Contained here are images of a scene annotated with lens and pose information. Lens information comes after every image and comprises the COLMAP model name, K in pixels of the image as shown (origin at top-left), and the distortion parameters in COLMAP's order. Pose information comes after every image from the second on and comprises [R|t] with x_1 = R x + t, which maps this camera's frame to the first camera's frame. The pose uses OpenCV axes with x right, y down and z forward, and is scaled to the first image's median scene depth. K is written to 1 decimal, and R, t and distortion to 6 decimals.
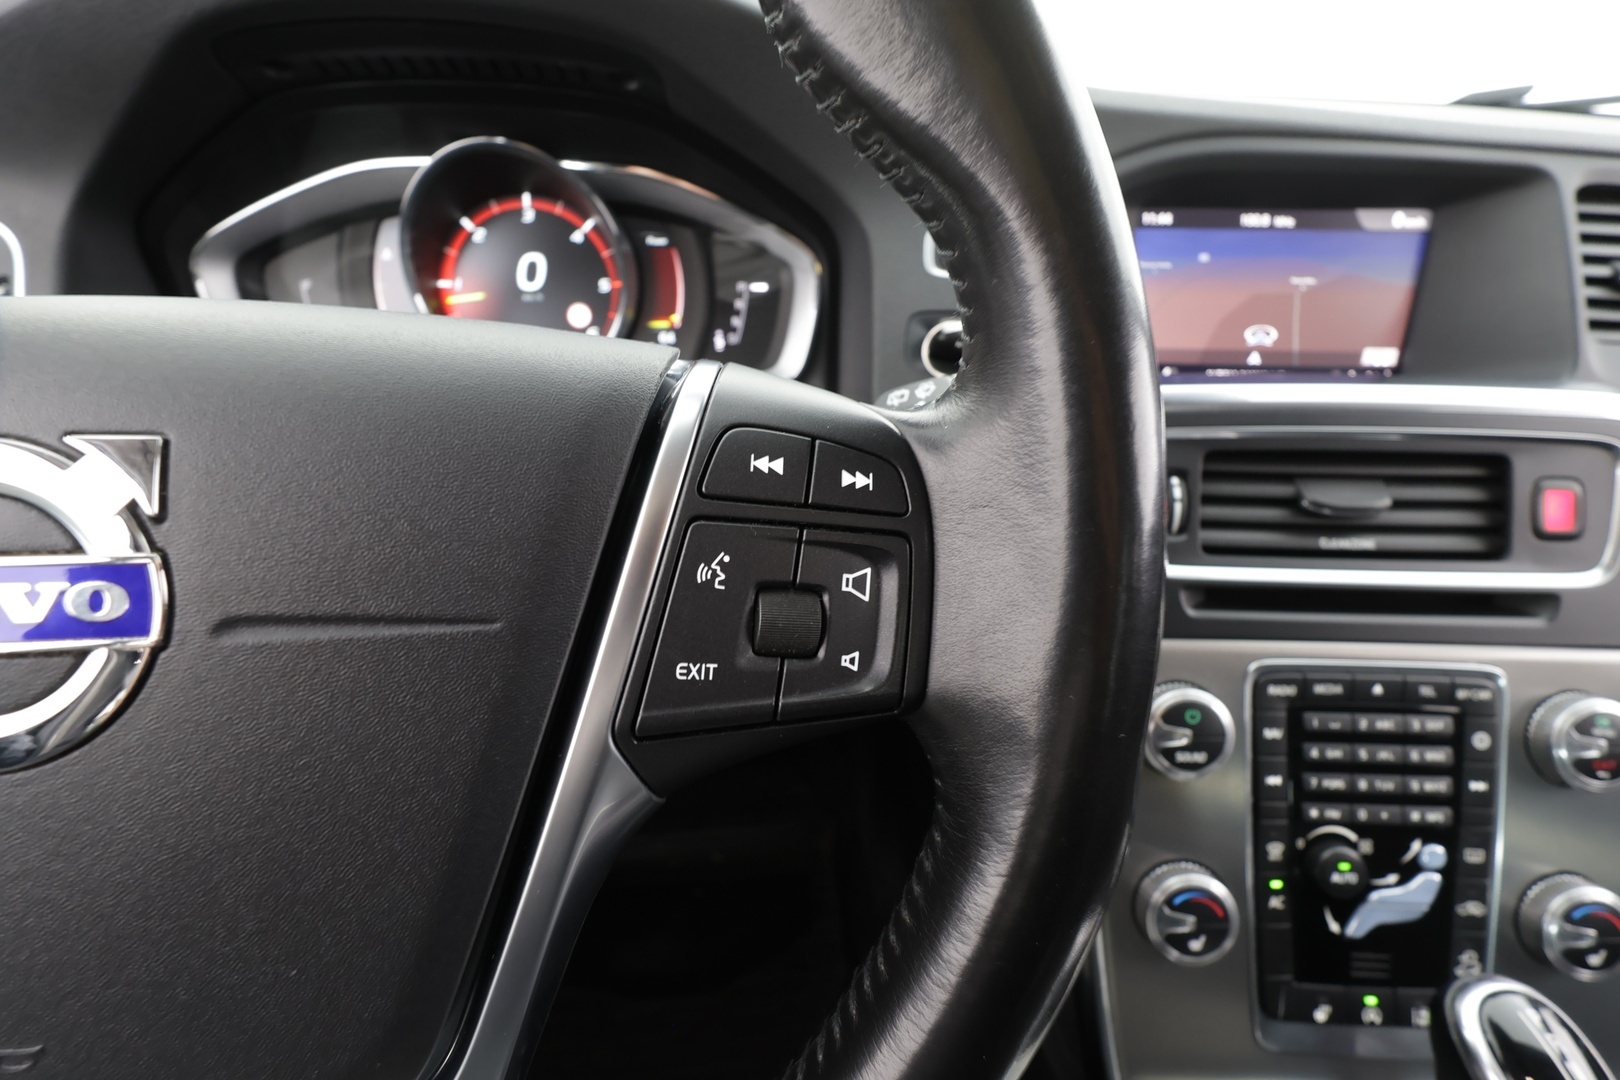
lens RADIAL K [[782.2, 0, 825.3], [0, 782.2, 541.9], [0, 0, 1]] dist [0.004345, 0.001575]
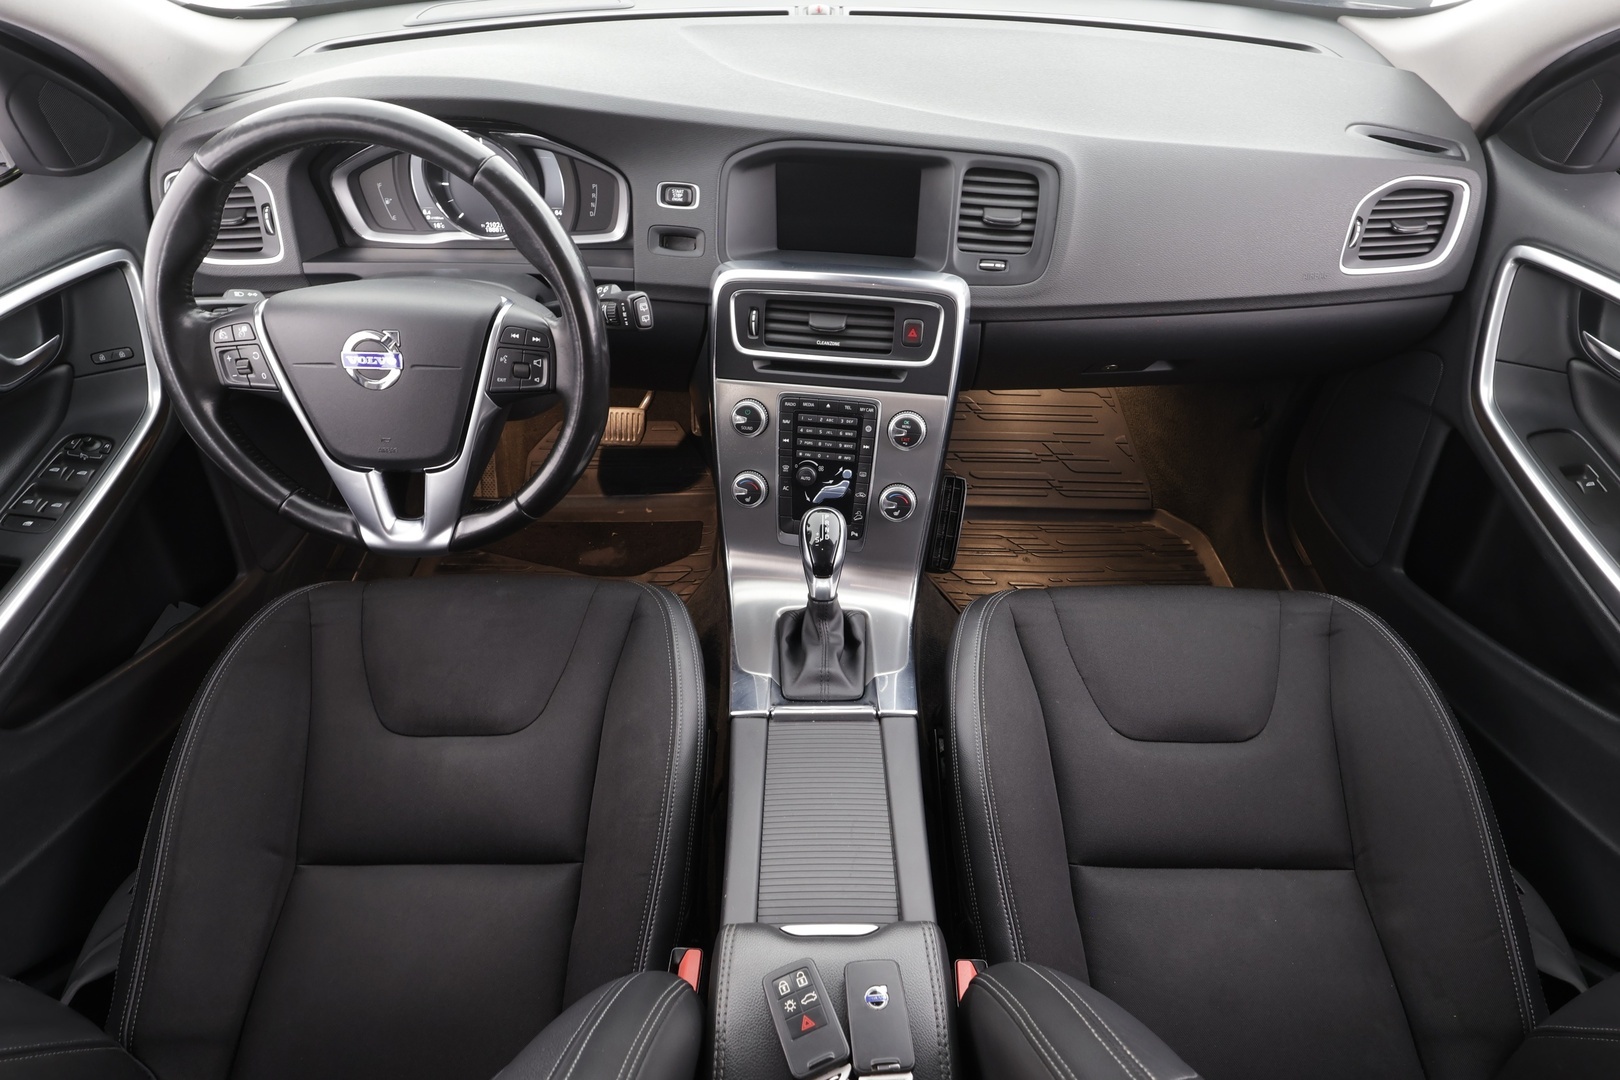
lens RADIAL K [[893.8, 0, 809.1], [0, 893.8, 553.6], [0, 0, 1]] dist [0.010569, -0.000102]
pose [[0.991753, 0.070109, -0.107288, 0.975318], [-0.031840, 0.945651, 0.323620, -0.272827], [0.124146, -0.317535, 0.940085, -1.755464]]
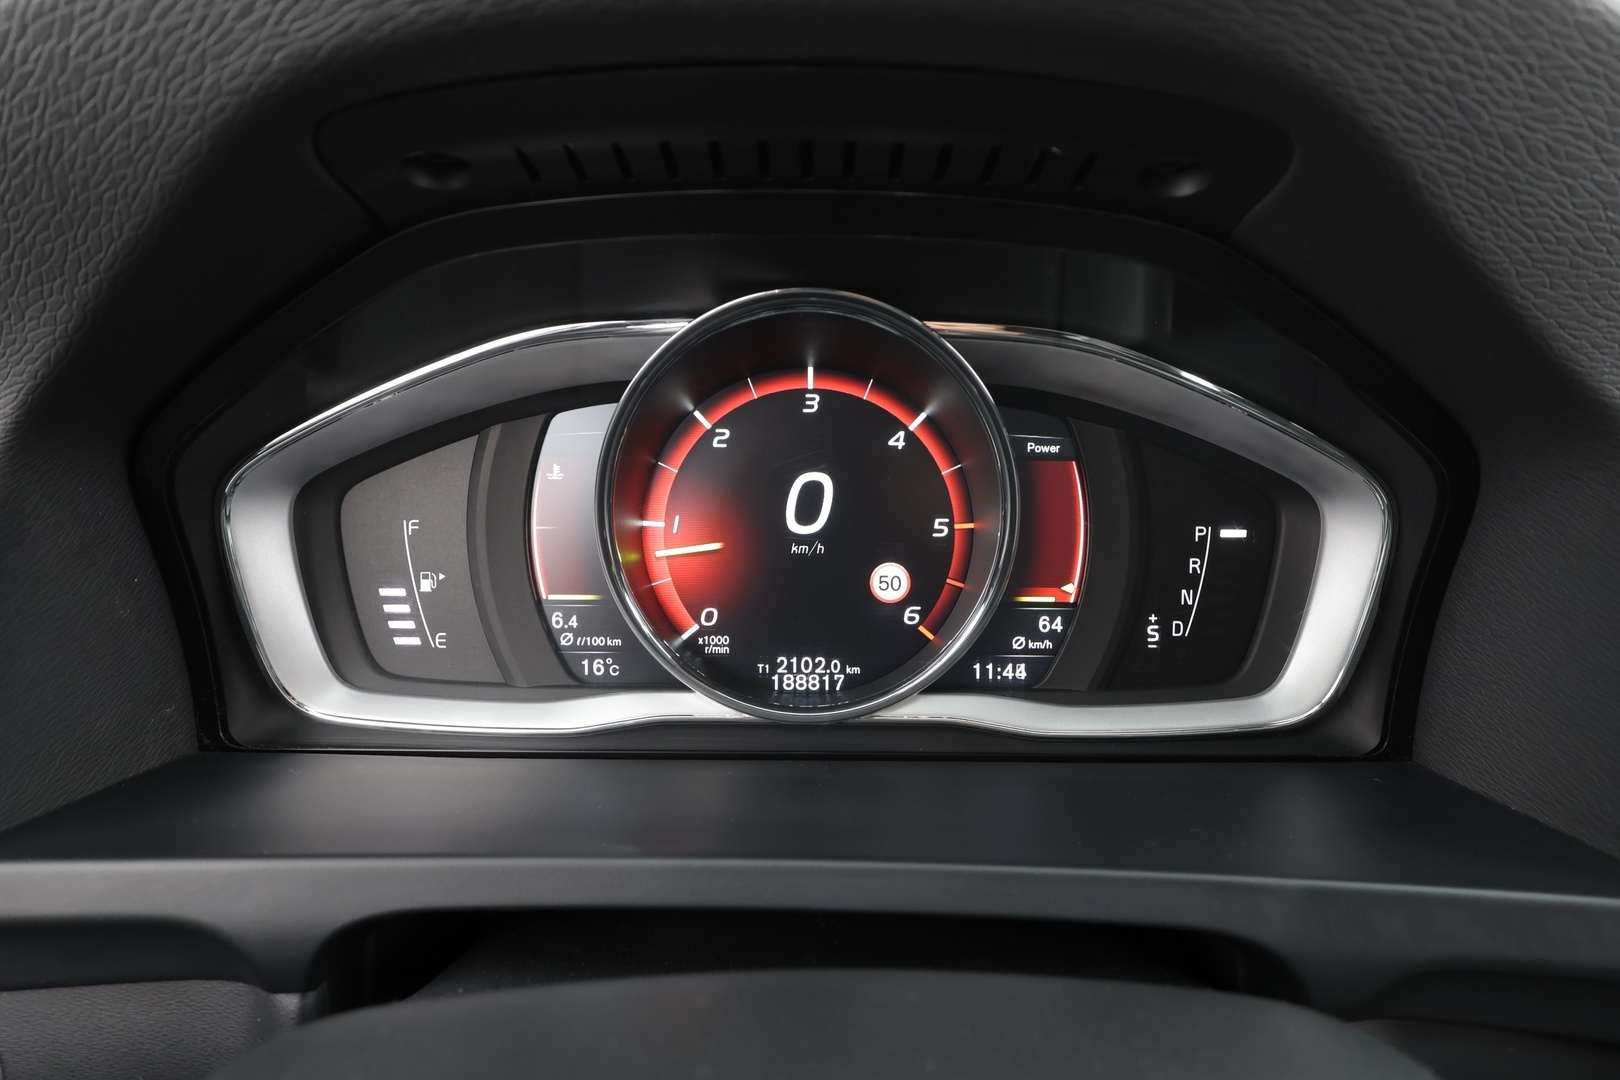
lens RADIAL K [[972.3, 0, 815.8], [0, 972.3, 552.1], [0, 0, 1]] dist [-0.002937, 0.001388]
pose [[0.993213, 0.021593, -0.114286, -0.391027], [-0.038135, 0.988756, -0.144597, -0.284310], [0.109879, 0.147974, 0.982868, 0.454467]]
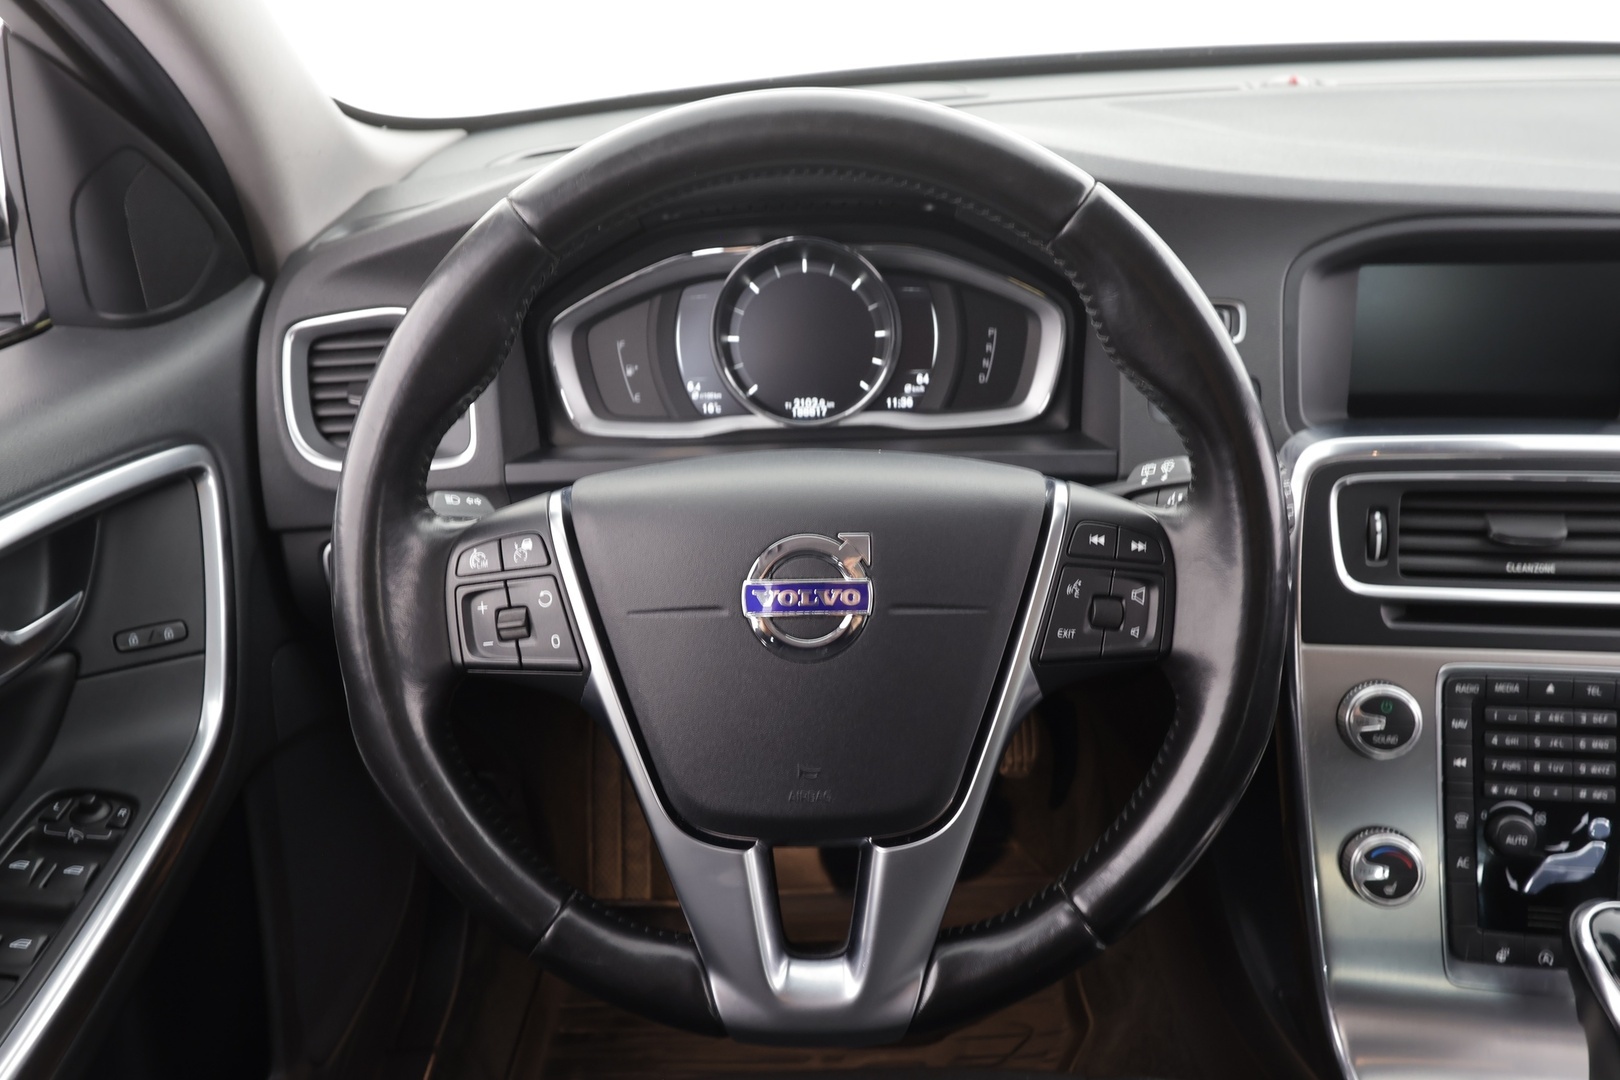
lens RADIAL K [[1248.2, 0, 809.5], [0, 1248.2, 531.1], [0, 0, 1]] dist [0.014964, -0.016505]
pose [[0.990864, -0.000400, -0.134866, -0.167857], [-0.000899, 0.999954, -0.009571, -0.036221], [0.134864, 0.009605, 0.990818, -1.071816]]
